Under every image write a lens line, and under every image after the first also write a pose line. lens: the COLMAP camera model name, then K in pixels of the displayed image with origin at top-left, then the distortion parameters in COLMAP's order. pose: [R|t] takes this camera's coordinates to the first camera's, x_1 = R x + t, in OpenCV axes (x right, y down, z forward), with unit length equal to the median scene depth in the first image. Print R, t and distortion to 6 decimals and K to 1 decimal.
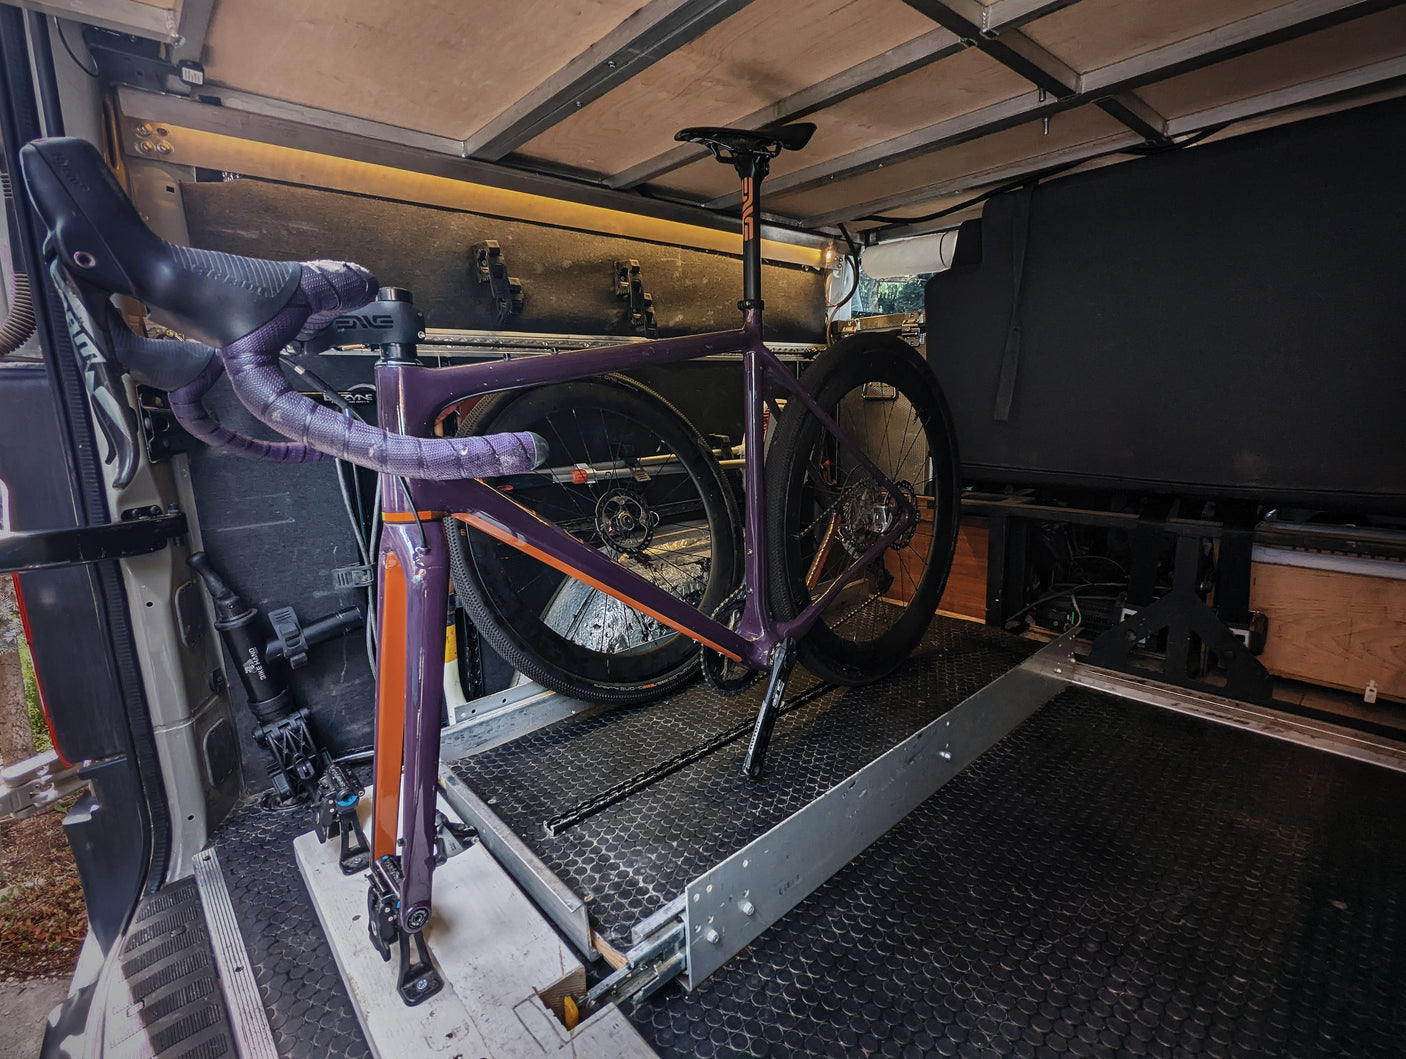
lens RADIAL K [[666.9, 0, 709.0], [0, 666.9, 525.3], [0, 0, 1]] dist [-0.000138, 0.000048]
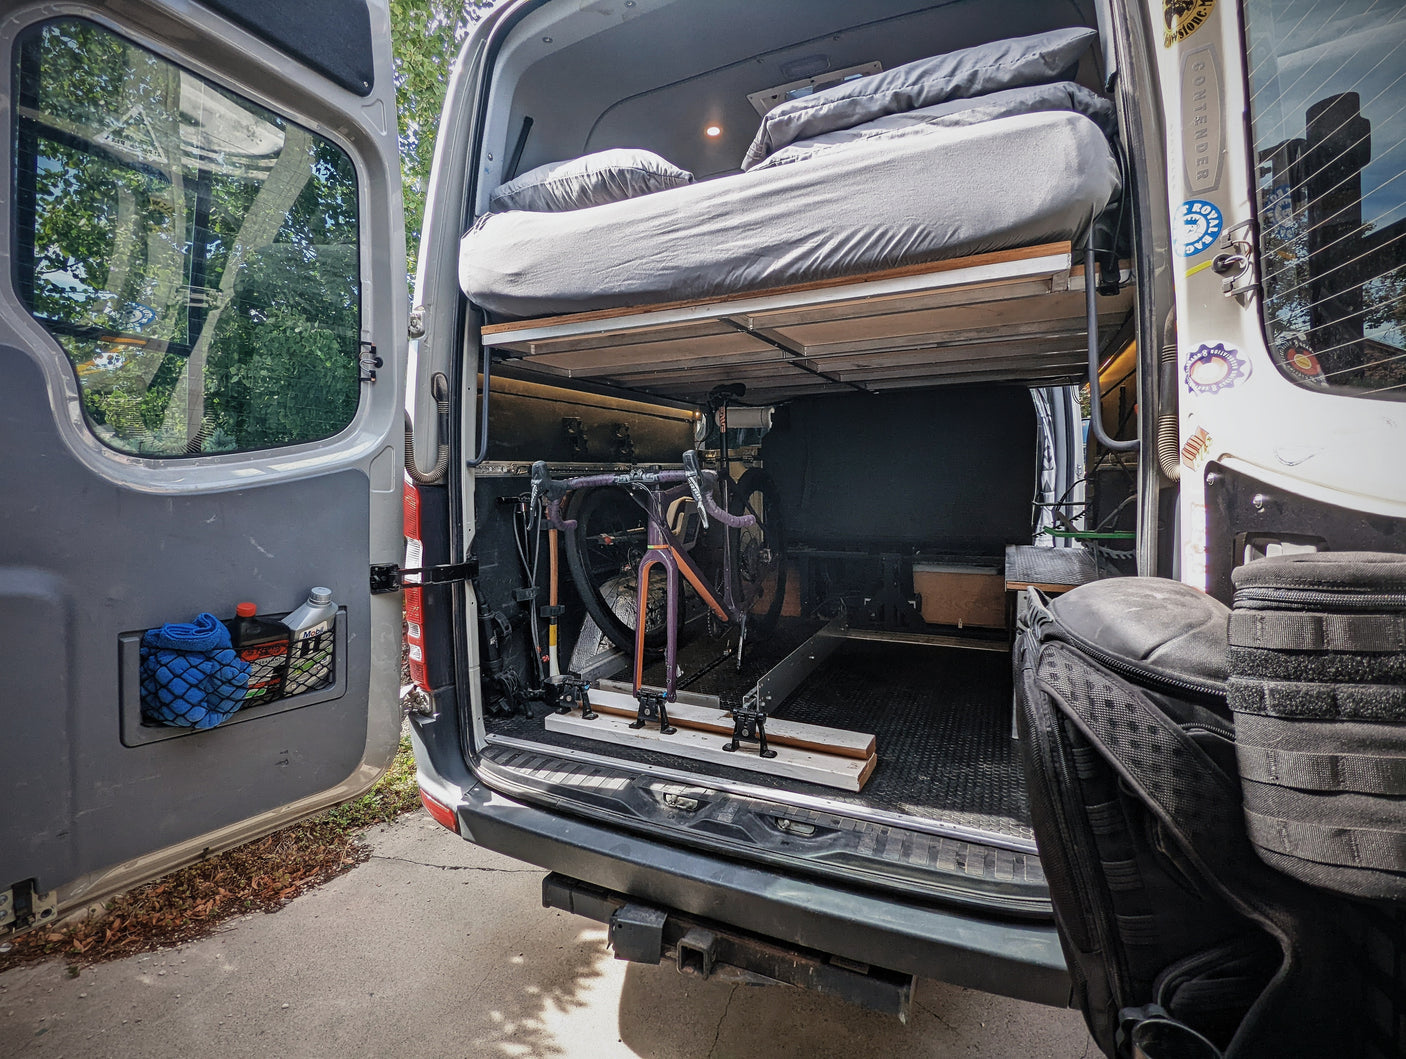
lens RADIAL K [[666.9, 0, 700.3], [0, 666.9, 529.6], [0, 0, 1]] dist [-0.000138, 0.000048]
pose [[0.925662, -0.017983, 0.377925, -0.654925], [0.060315, 0.993110, -0.100476, 0.094397], [-0.373514, 0.115802, 0.920368, -0.767839]]
